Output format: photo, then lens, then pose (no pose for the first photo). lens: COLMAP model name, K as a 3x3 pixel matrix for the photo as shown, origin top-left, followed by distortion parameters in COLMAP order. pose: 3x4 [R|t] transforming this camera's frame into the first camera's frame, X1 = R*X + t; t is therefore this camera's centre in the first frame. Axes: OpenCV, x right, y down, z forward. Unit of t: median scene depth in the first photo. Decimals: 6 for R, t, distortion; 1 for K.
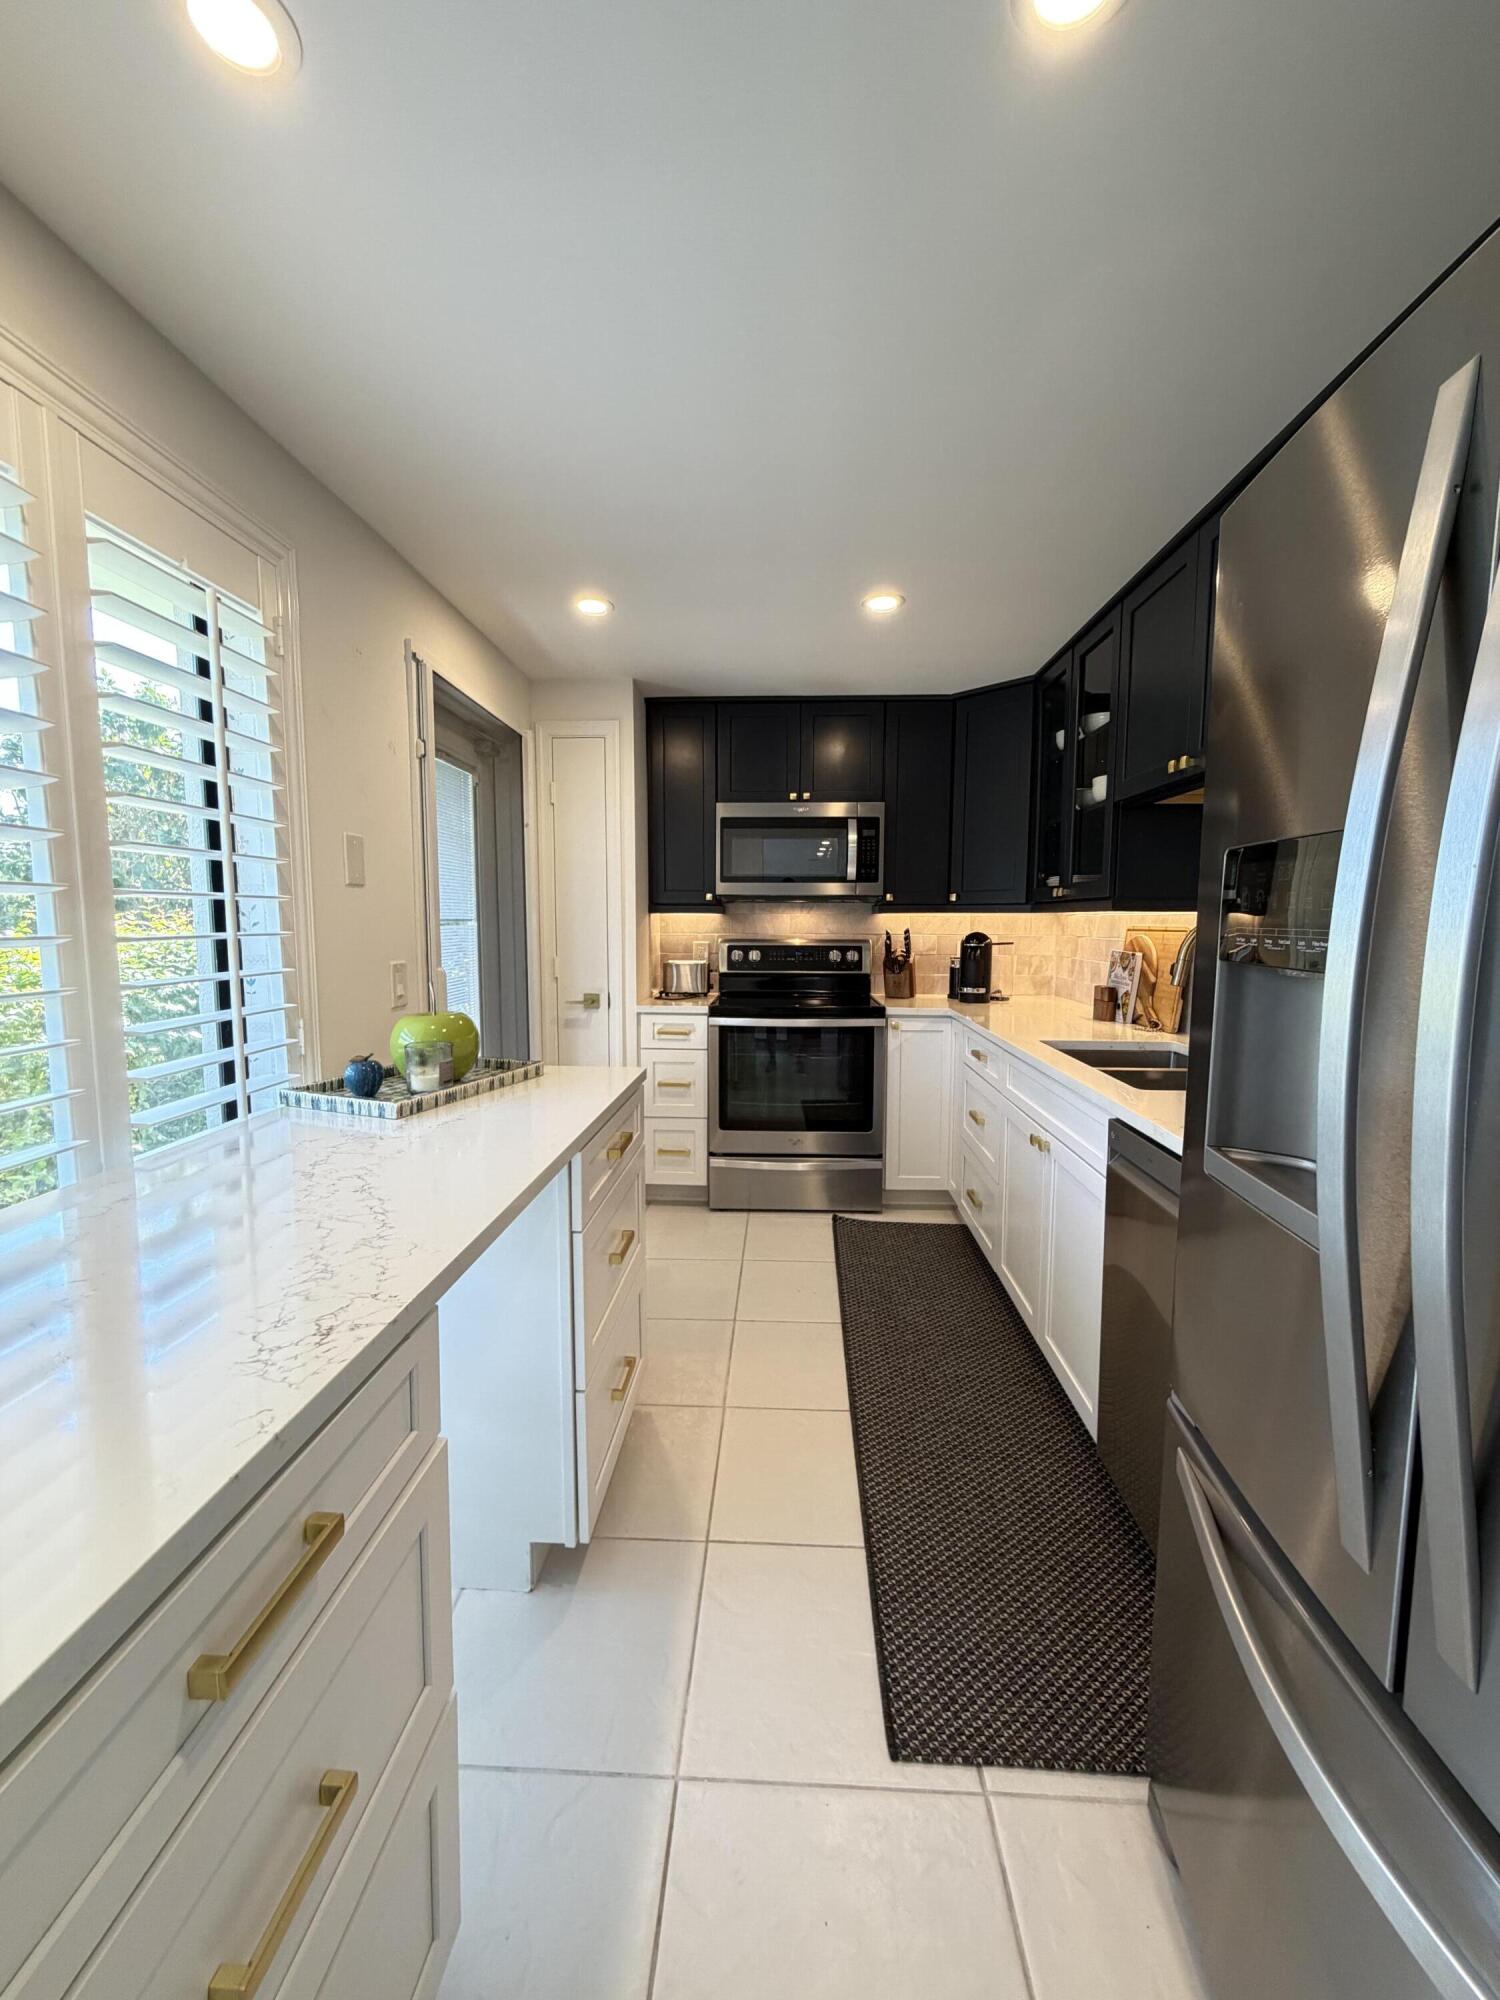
lens RADIAL K [[799.4, 0, 750.0], [0, 799.4, 1000.0], [0, 0, 1]] dist [-0.001301, 0.000112]
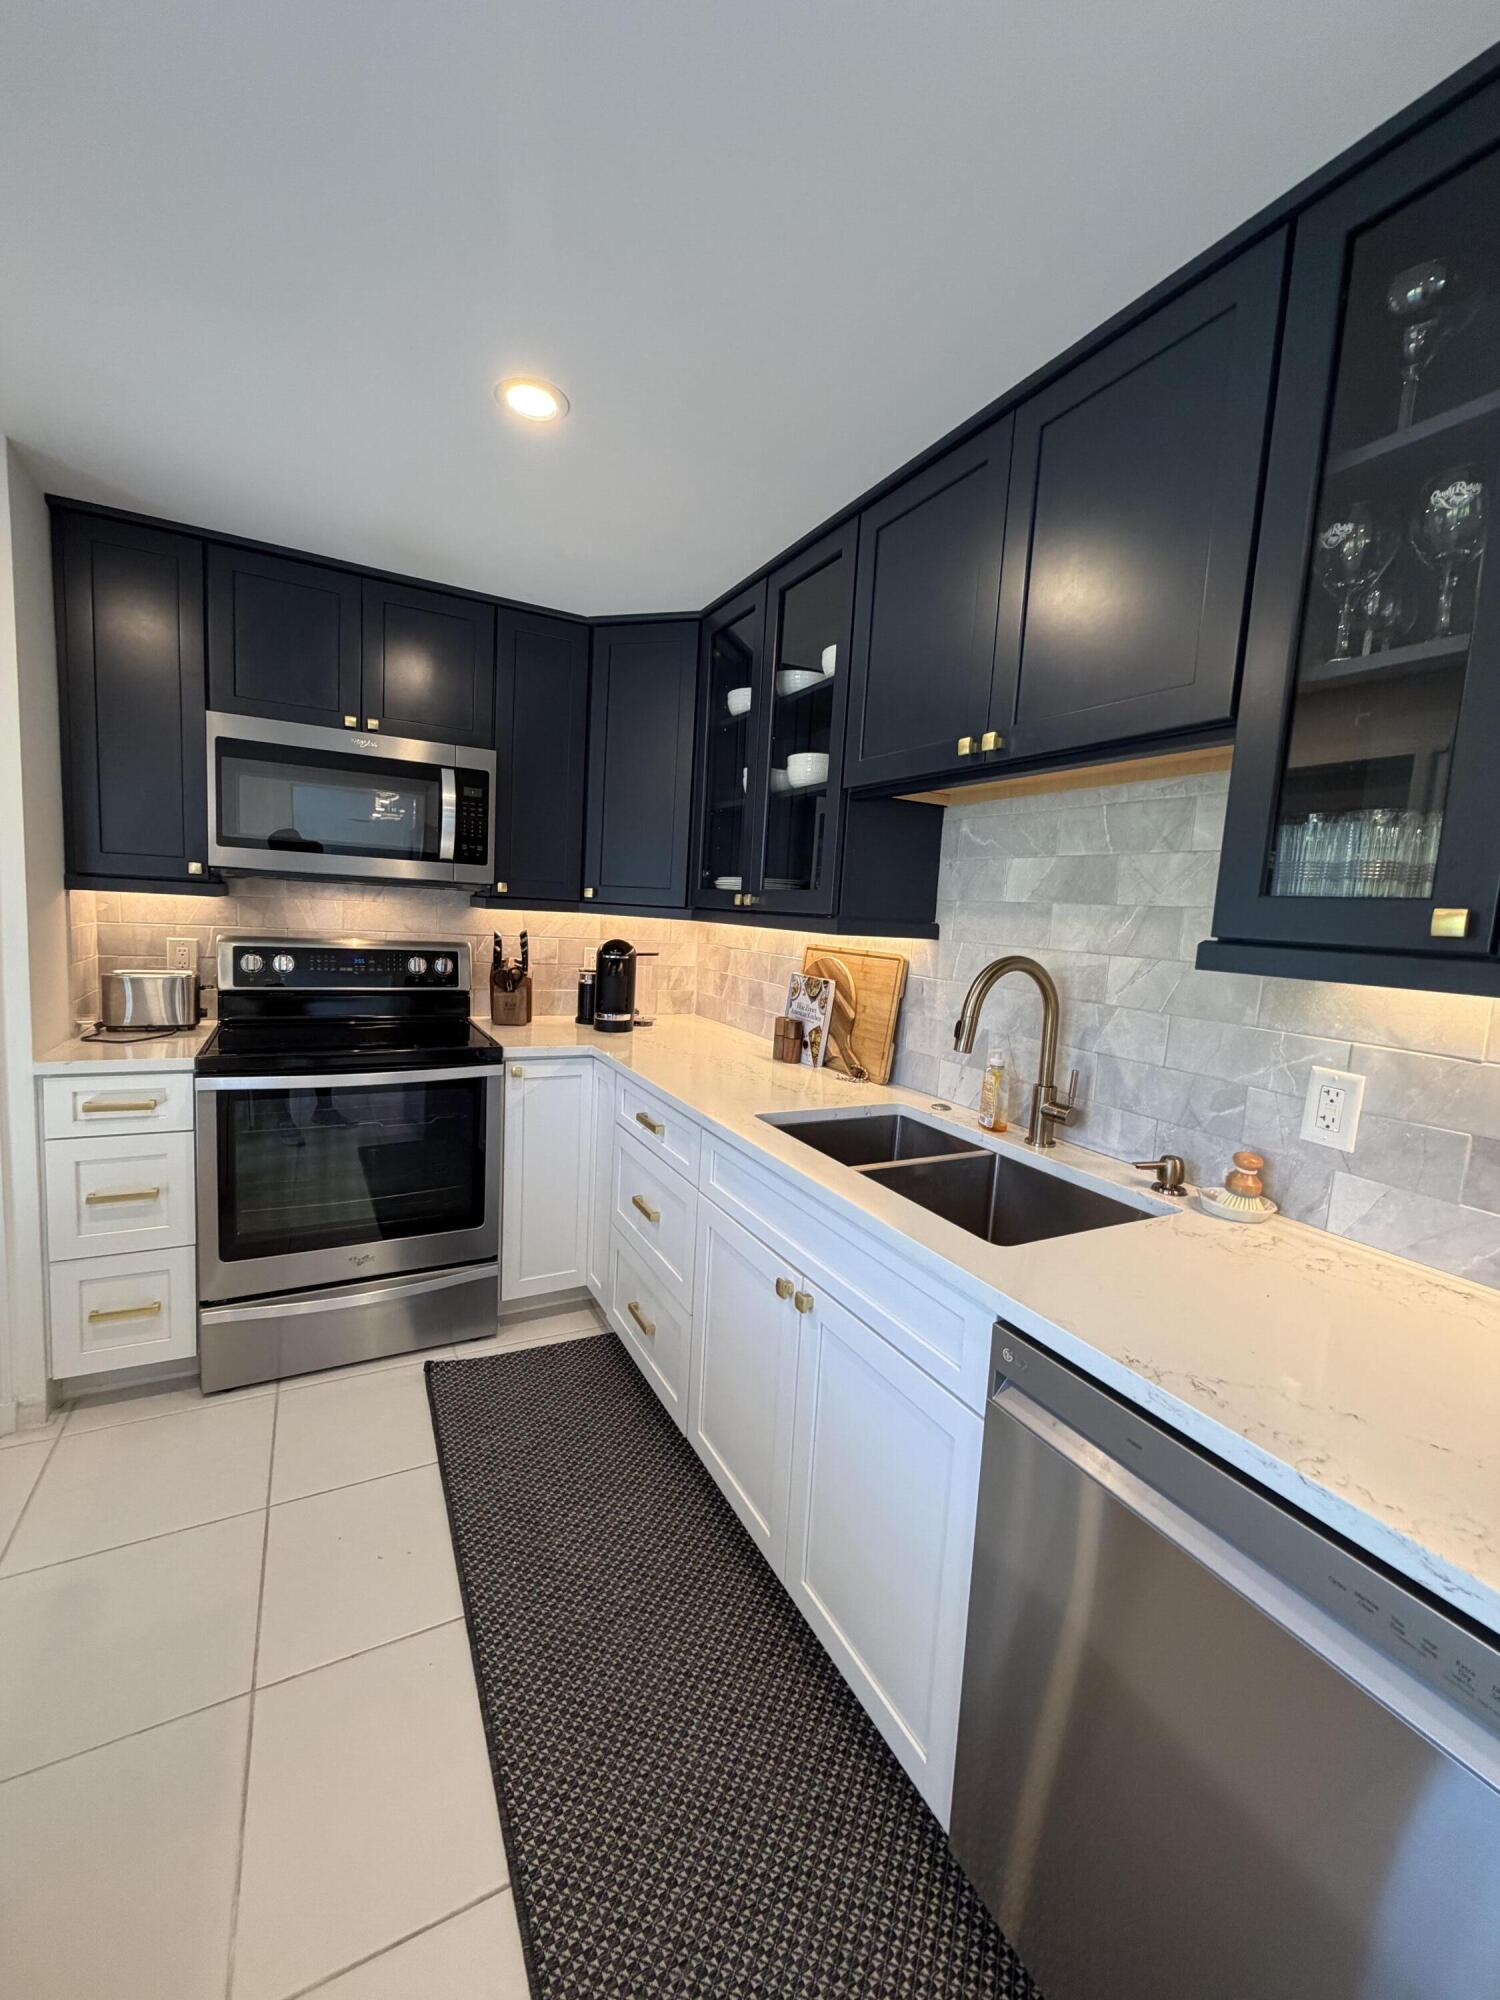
lens RADIAL K [[799.4, 0, 750.0], [0, 799.4, 1000.0], [0, 0, 1]] dist [-0.001301, 0.000112]
pose [[0.859100, -0.011326, 0.511682, -0.001215], [-0.002962, 0.999628, 0.027101, -0.049868], [-0.511799, -0.024799, 0.858747, 0.282119]]
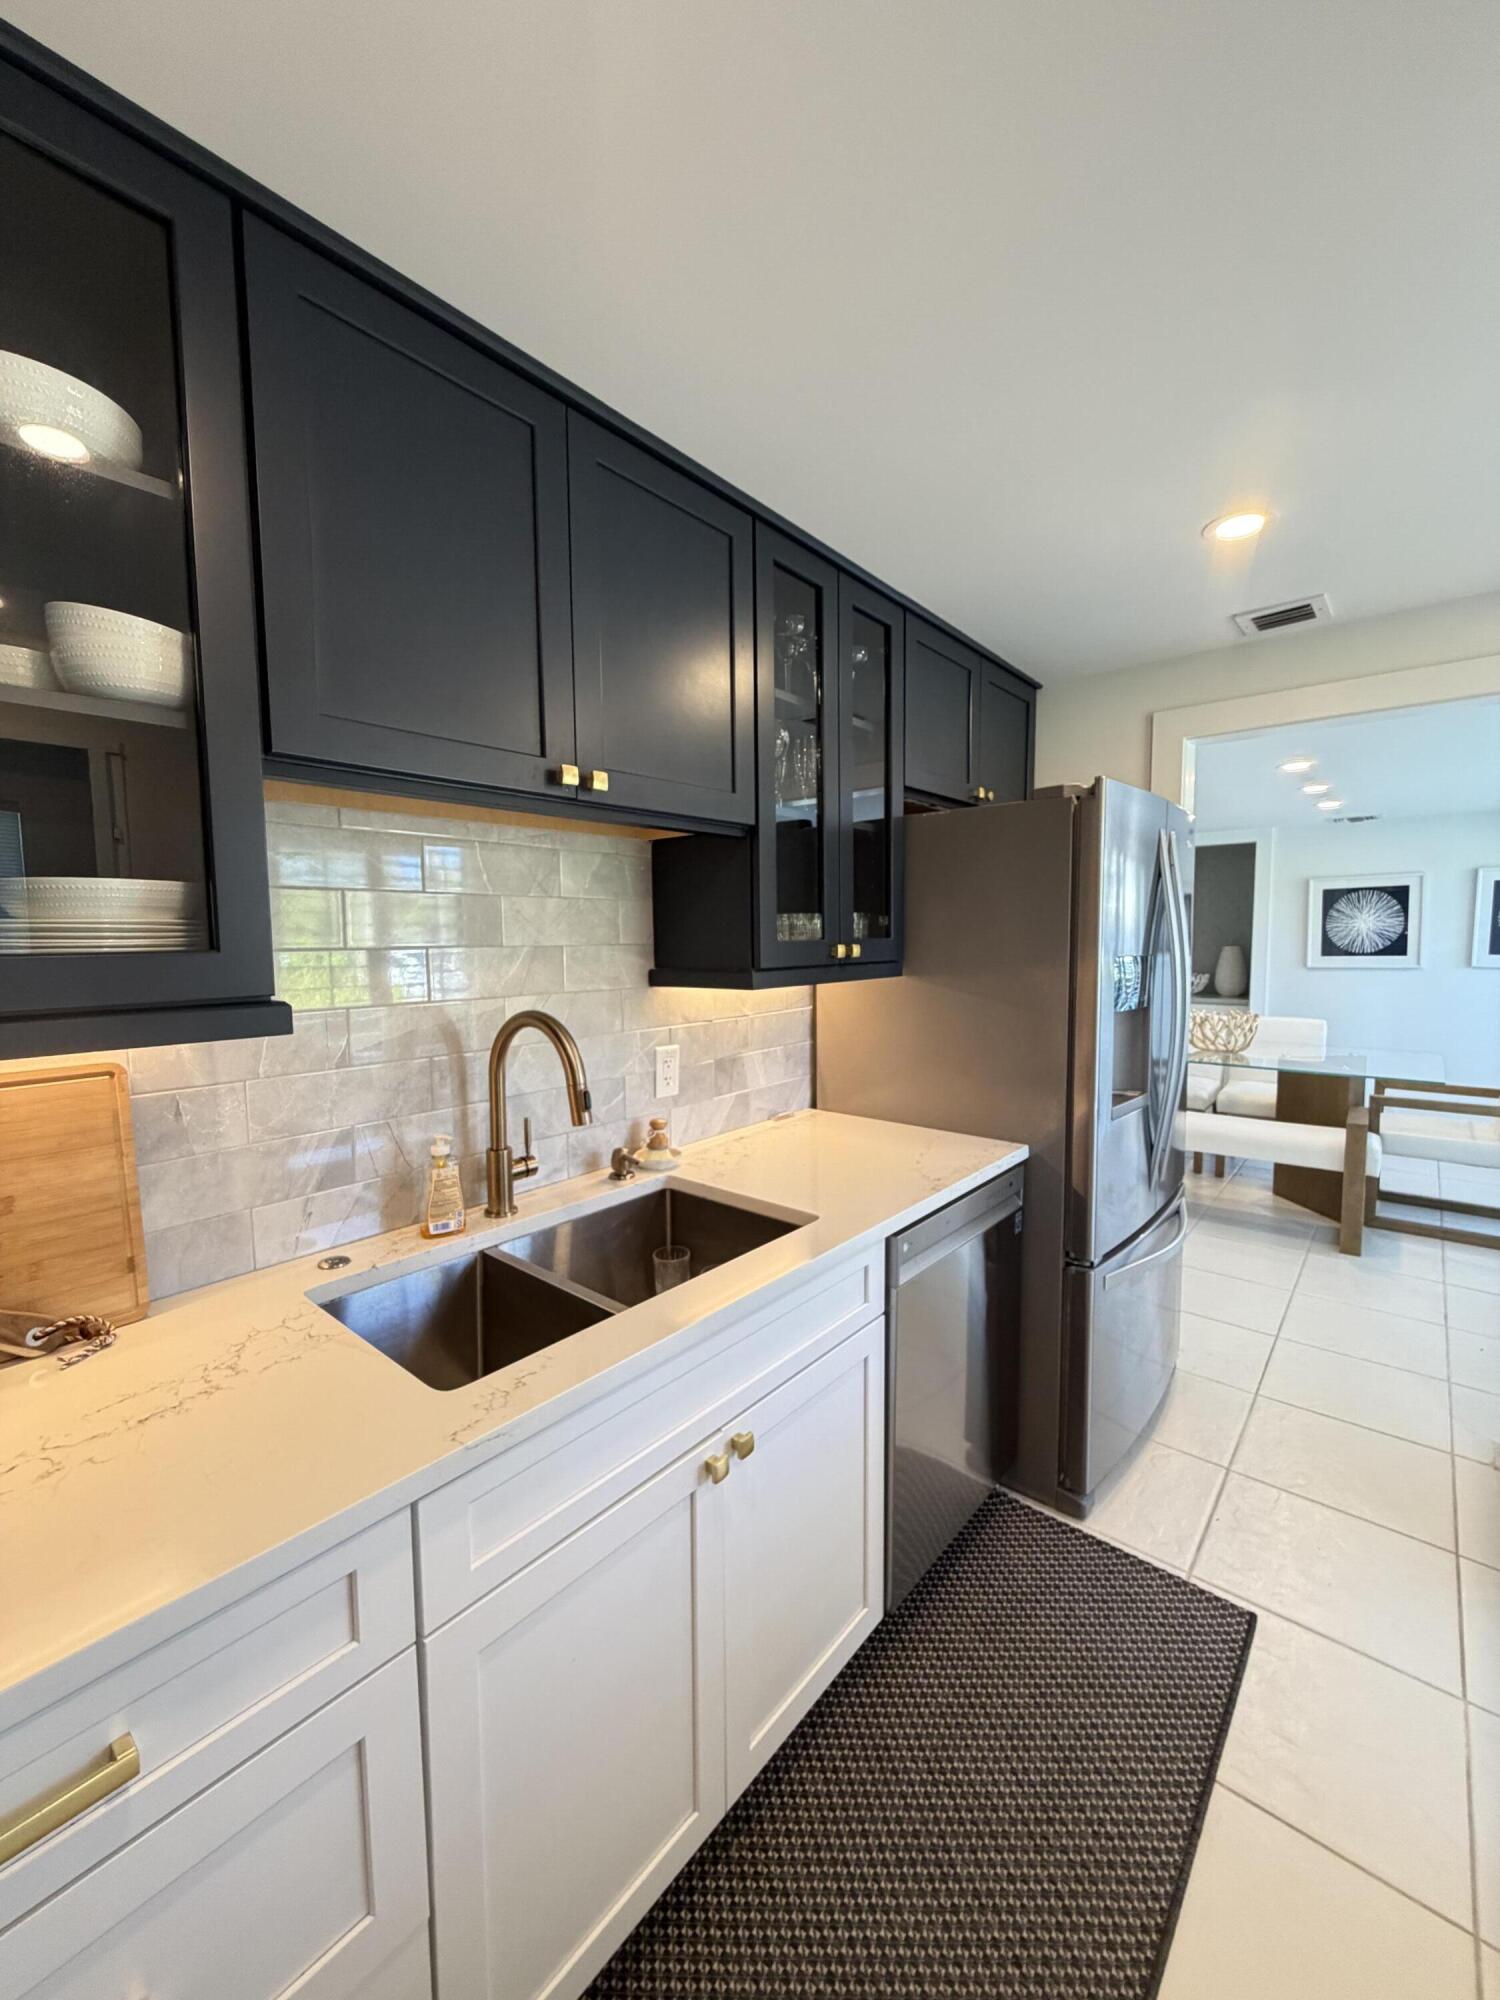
lens RADIAL K [[797.0, 0, 747.5], [0, 797.0, 996.1], [0, 0, 1]] dist [-0.000208, 0.000036]
pose [[-0.789846, -0.049667, 0.611291, 0.028364], [0.062857, 0.984911, 0.161241, -0.126730], [-0.610076, 0.165779, -0.774806, 0.823797]]
